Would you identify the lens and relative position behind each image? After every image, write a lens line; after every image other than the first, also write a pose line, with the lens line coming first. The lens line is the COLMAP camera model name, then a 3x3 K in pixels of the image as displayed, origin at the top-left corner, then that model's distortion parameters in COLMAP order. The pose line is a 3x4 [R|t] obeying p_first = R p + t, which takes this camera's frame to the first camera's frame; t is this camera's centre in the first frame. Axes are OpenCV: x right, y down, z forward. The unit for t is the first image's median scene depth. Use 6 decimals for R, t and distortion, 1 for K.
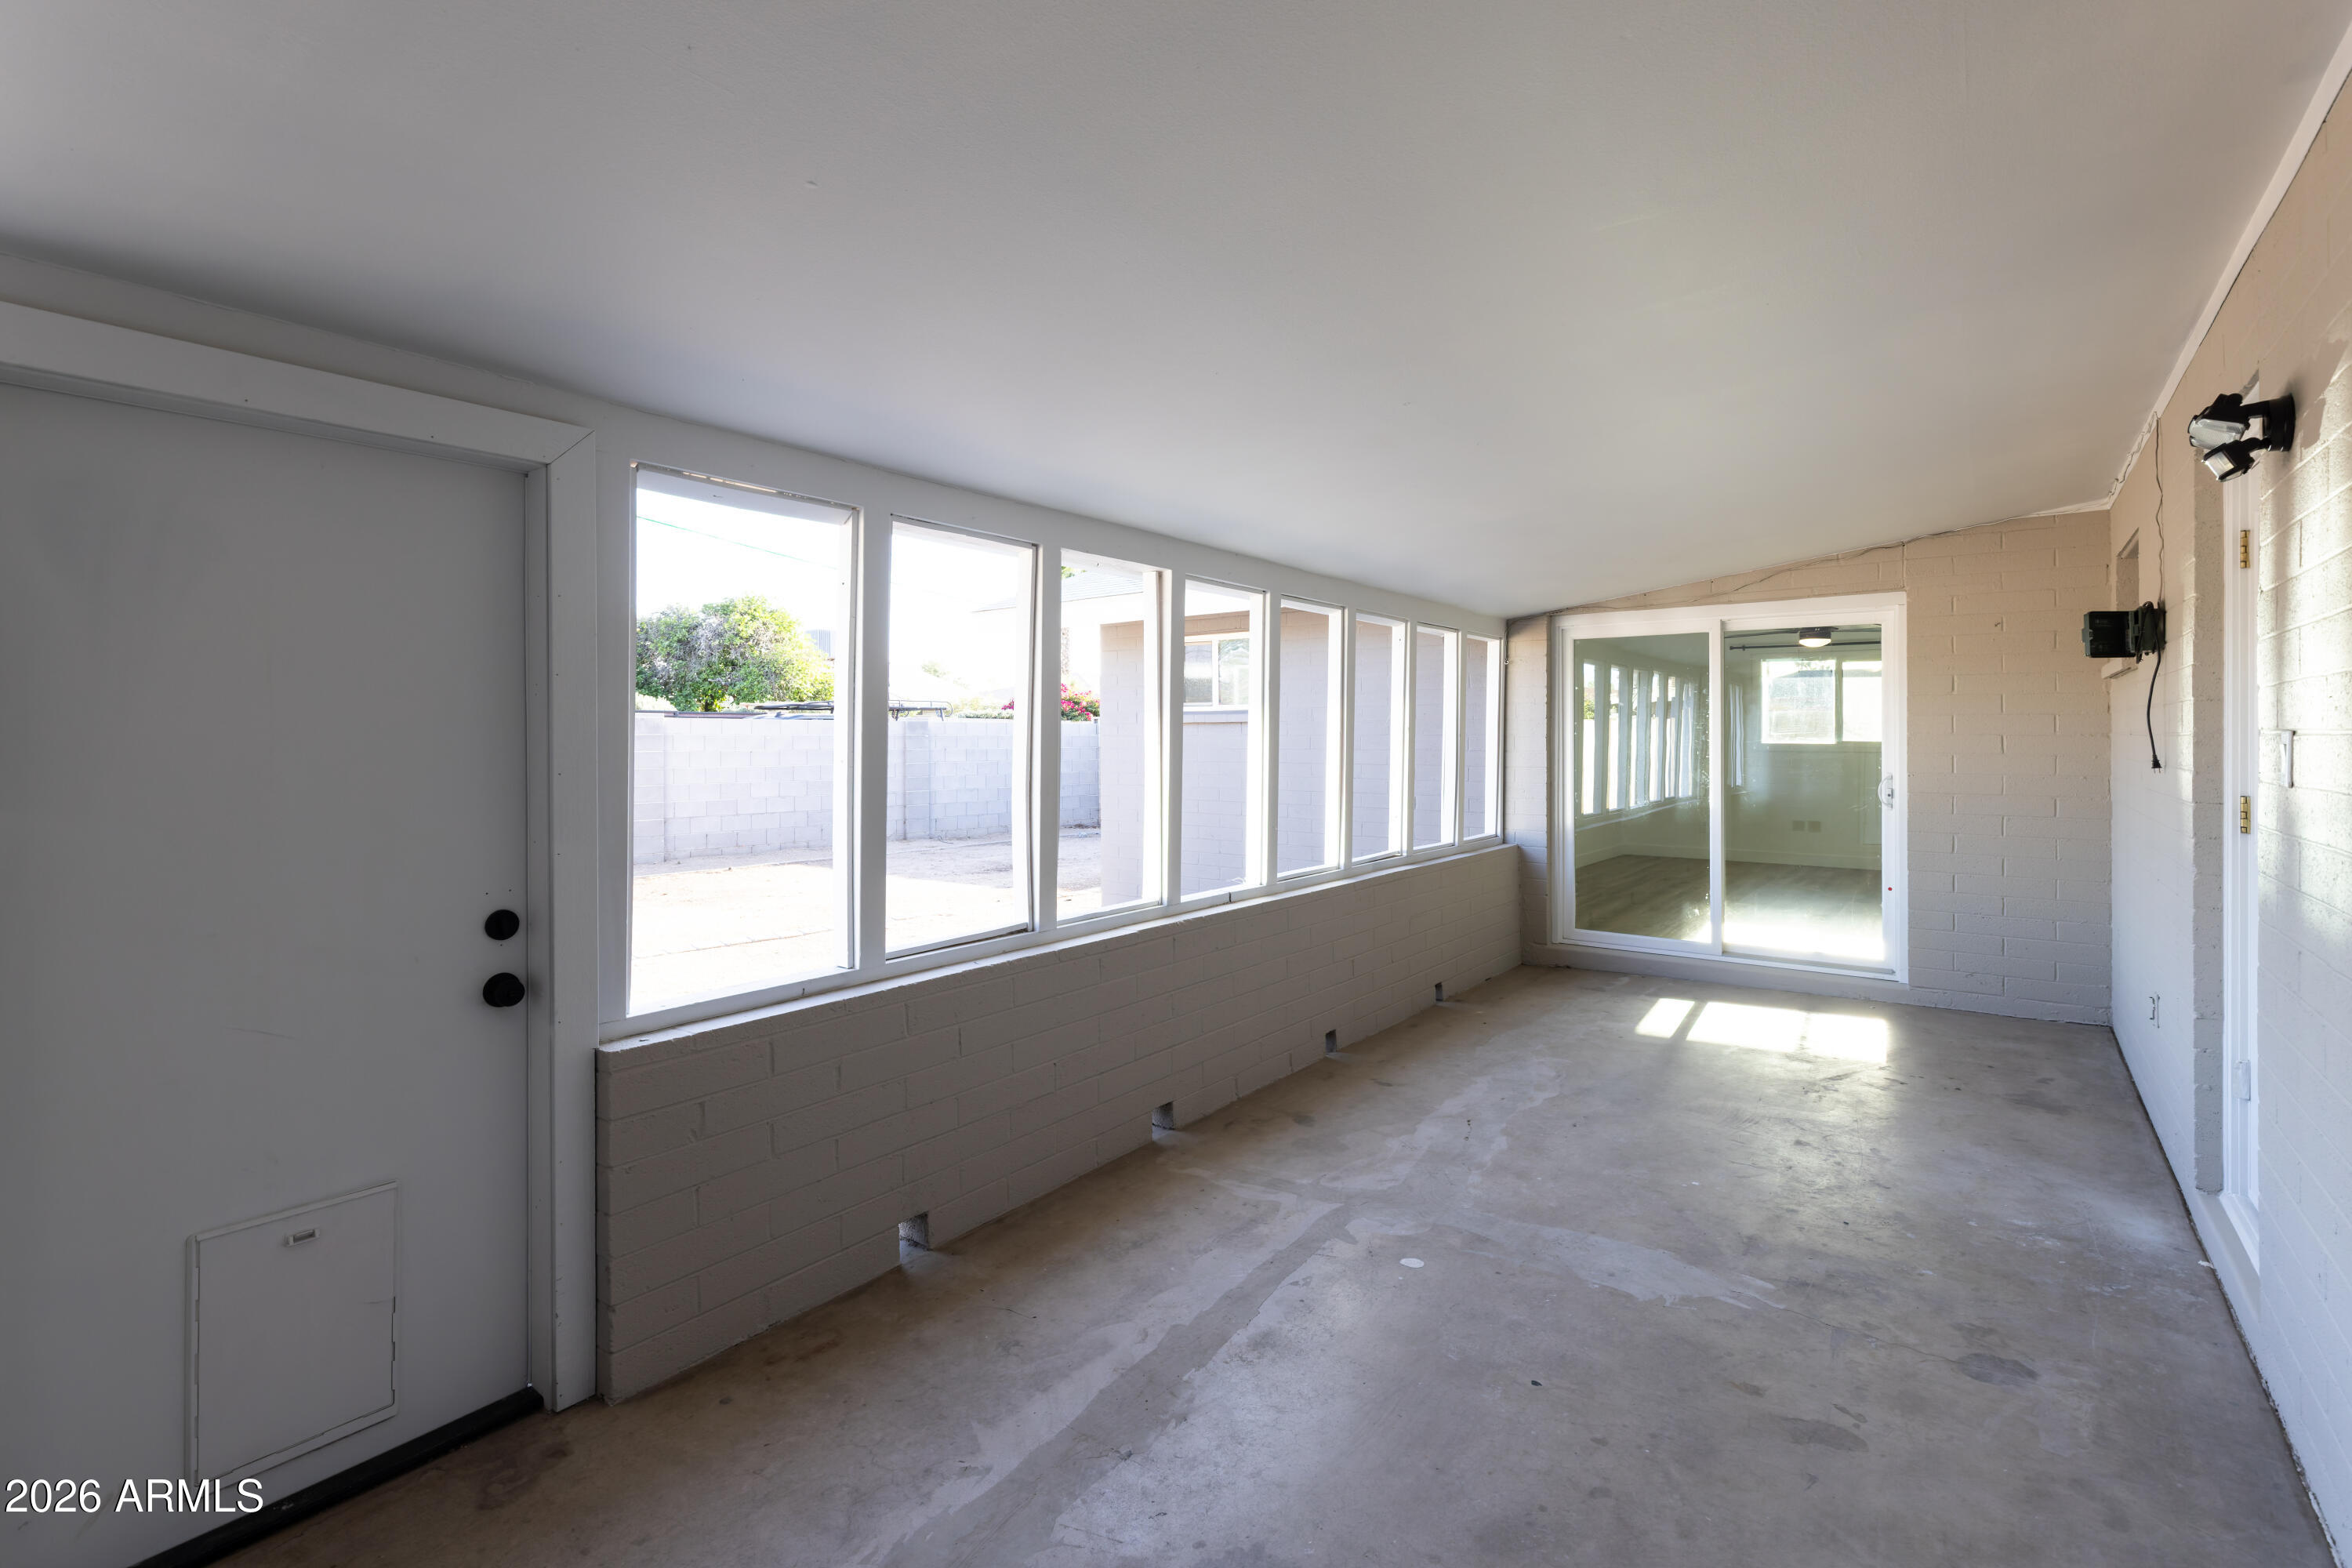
lens RADIAL K [[1114.6, 0, 1138.4], [0, 1114.6, 750.8], [0, 0, 1]] dist [0.039199, -0.001119]
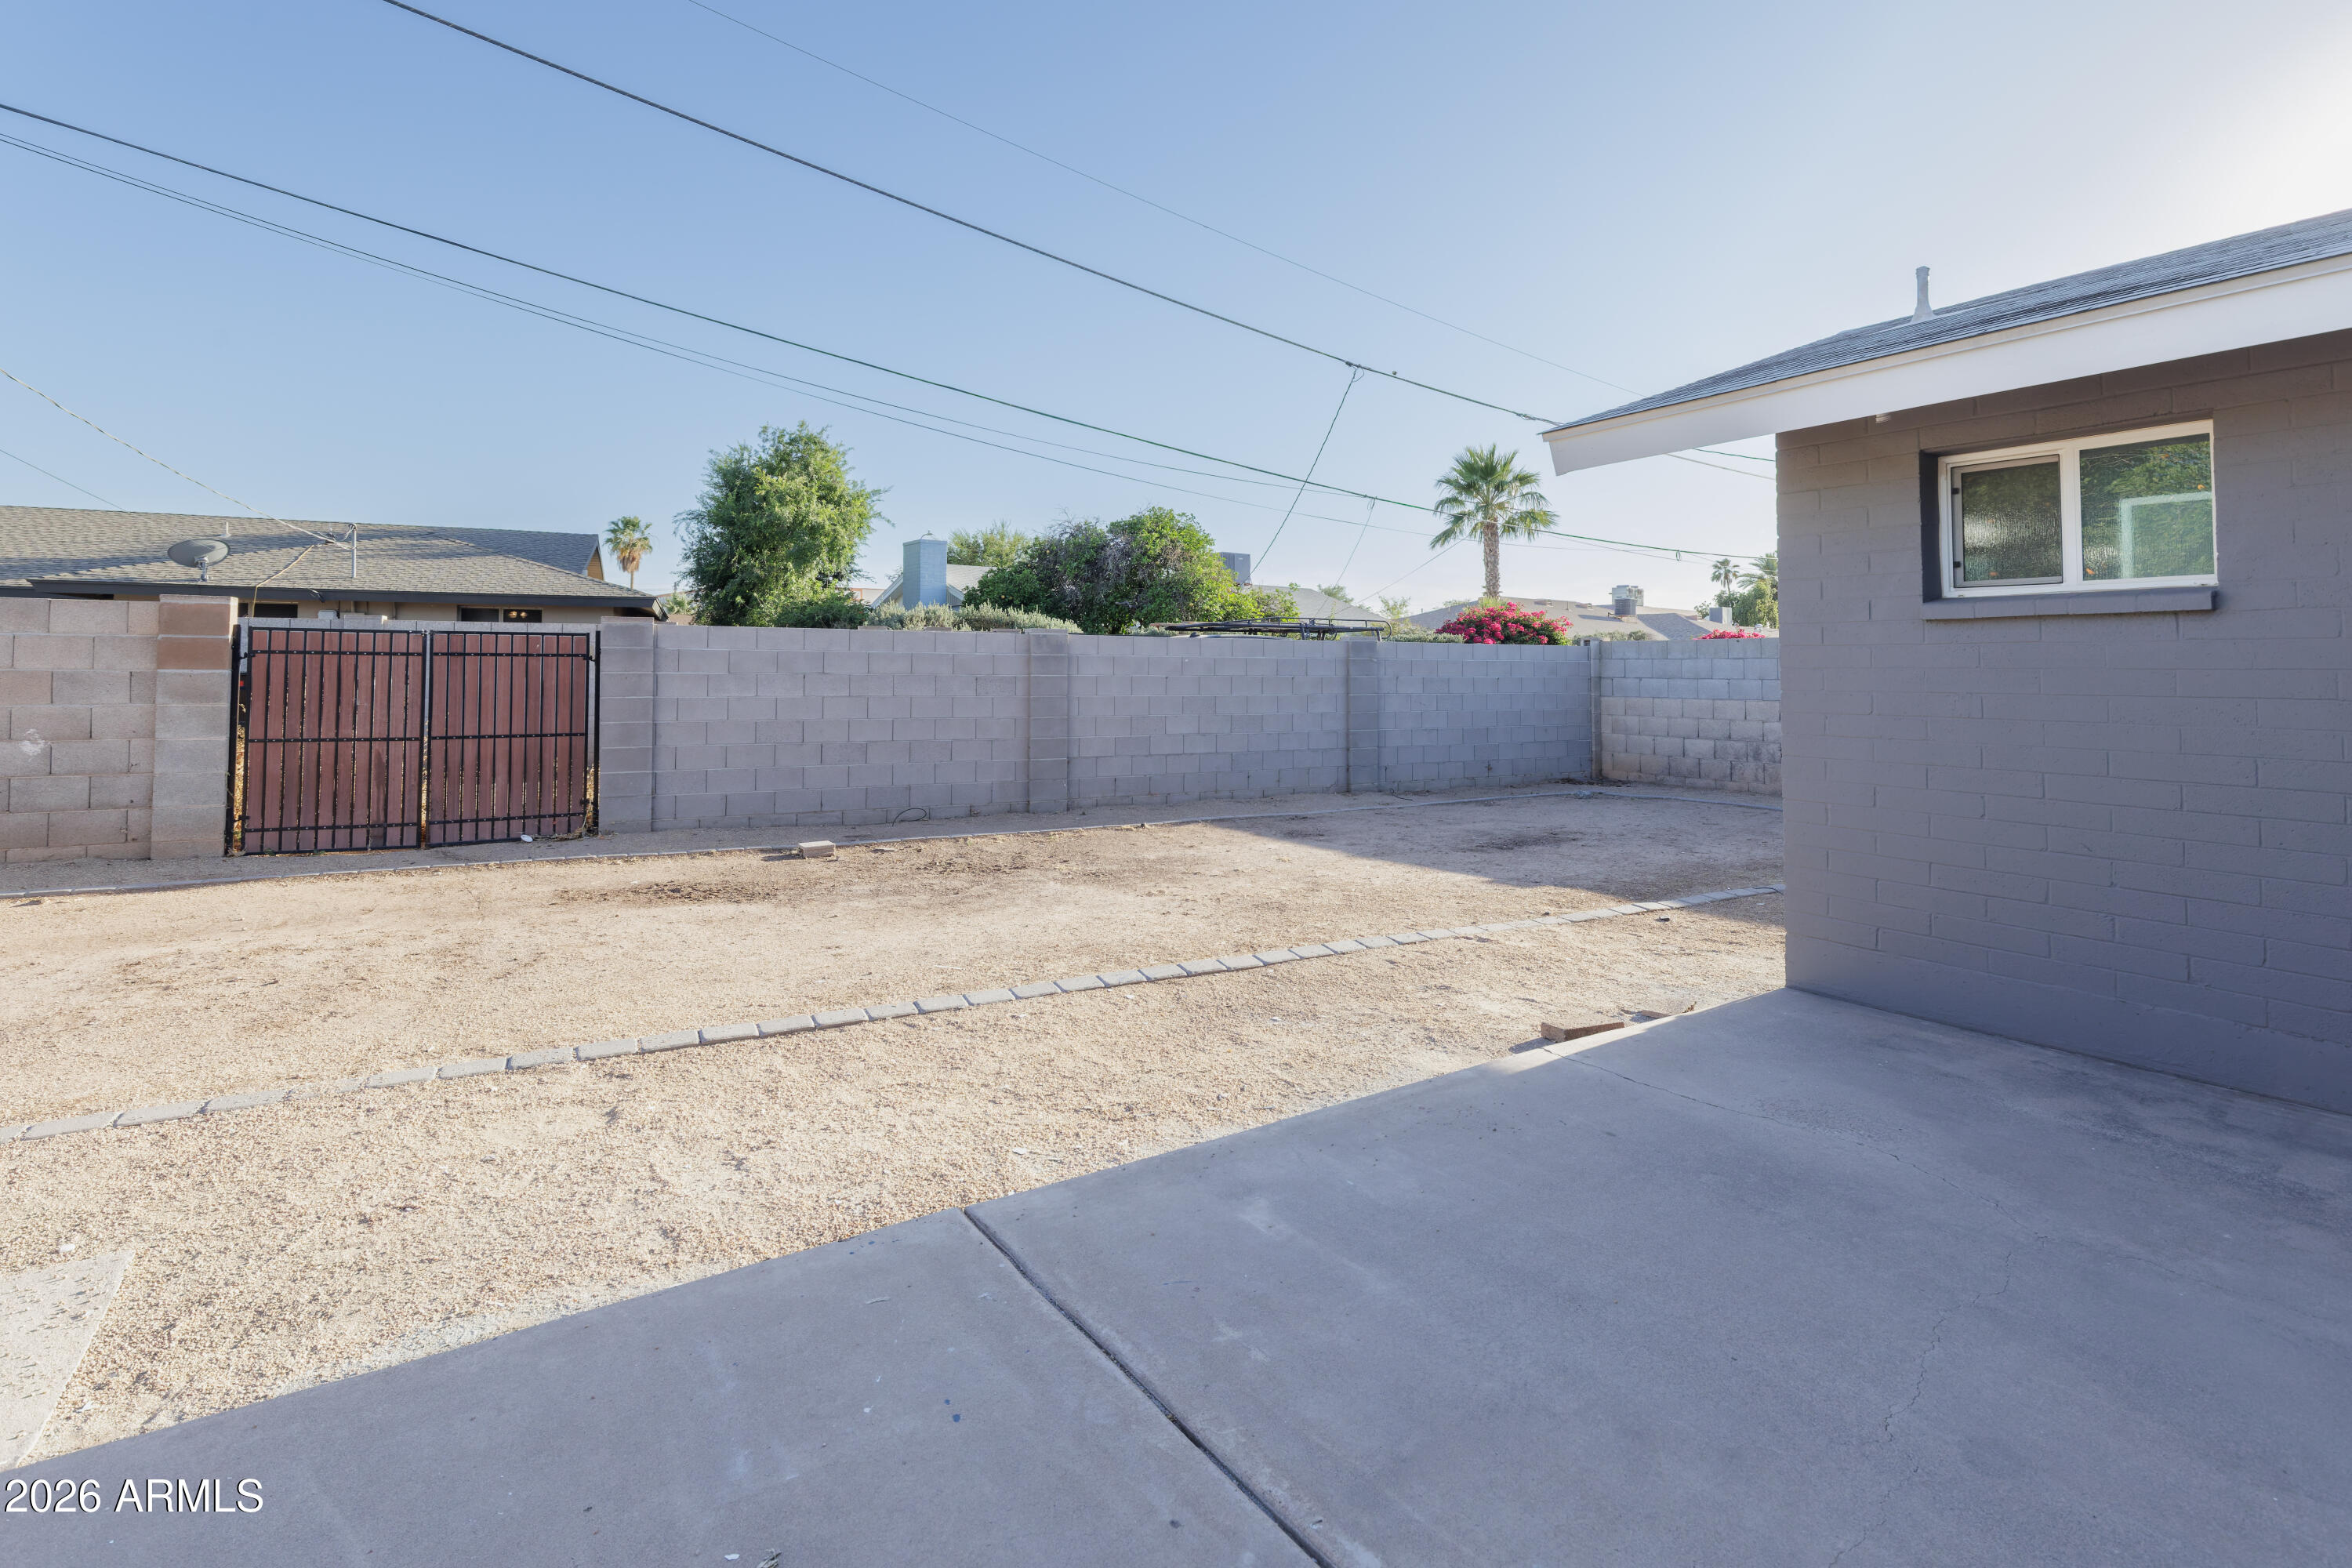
lens RADIAL K [[1114.6, 0, 1162.4], [0, 1114.6, 770.8], [0, 0, 1]] dist [0.039199, -0.001119]
pose [[0.948600, 0.035902, -0.314434, -0.095359], [-0.011581, 0.996817, 0.078878, 0.004706], [0.316265, -0.071183, 0.945997, 0.238239]]
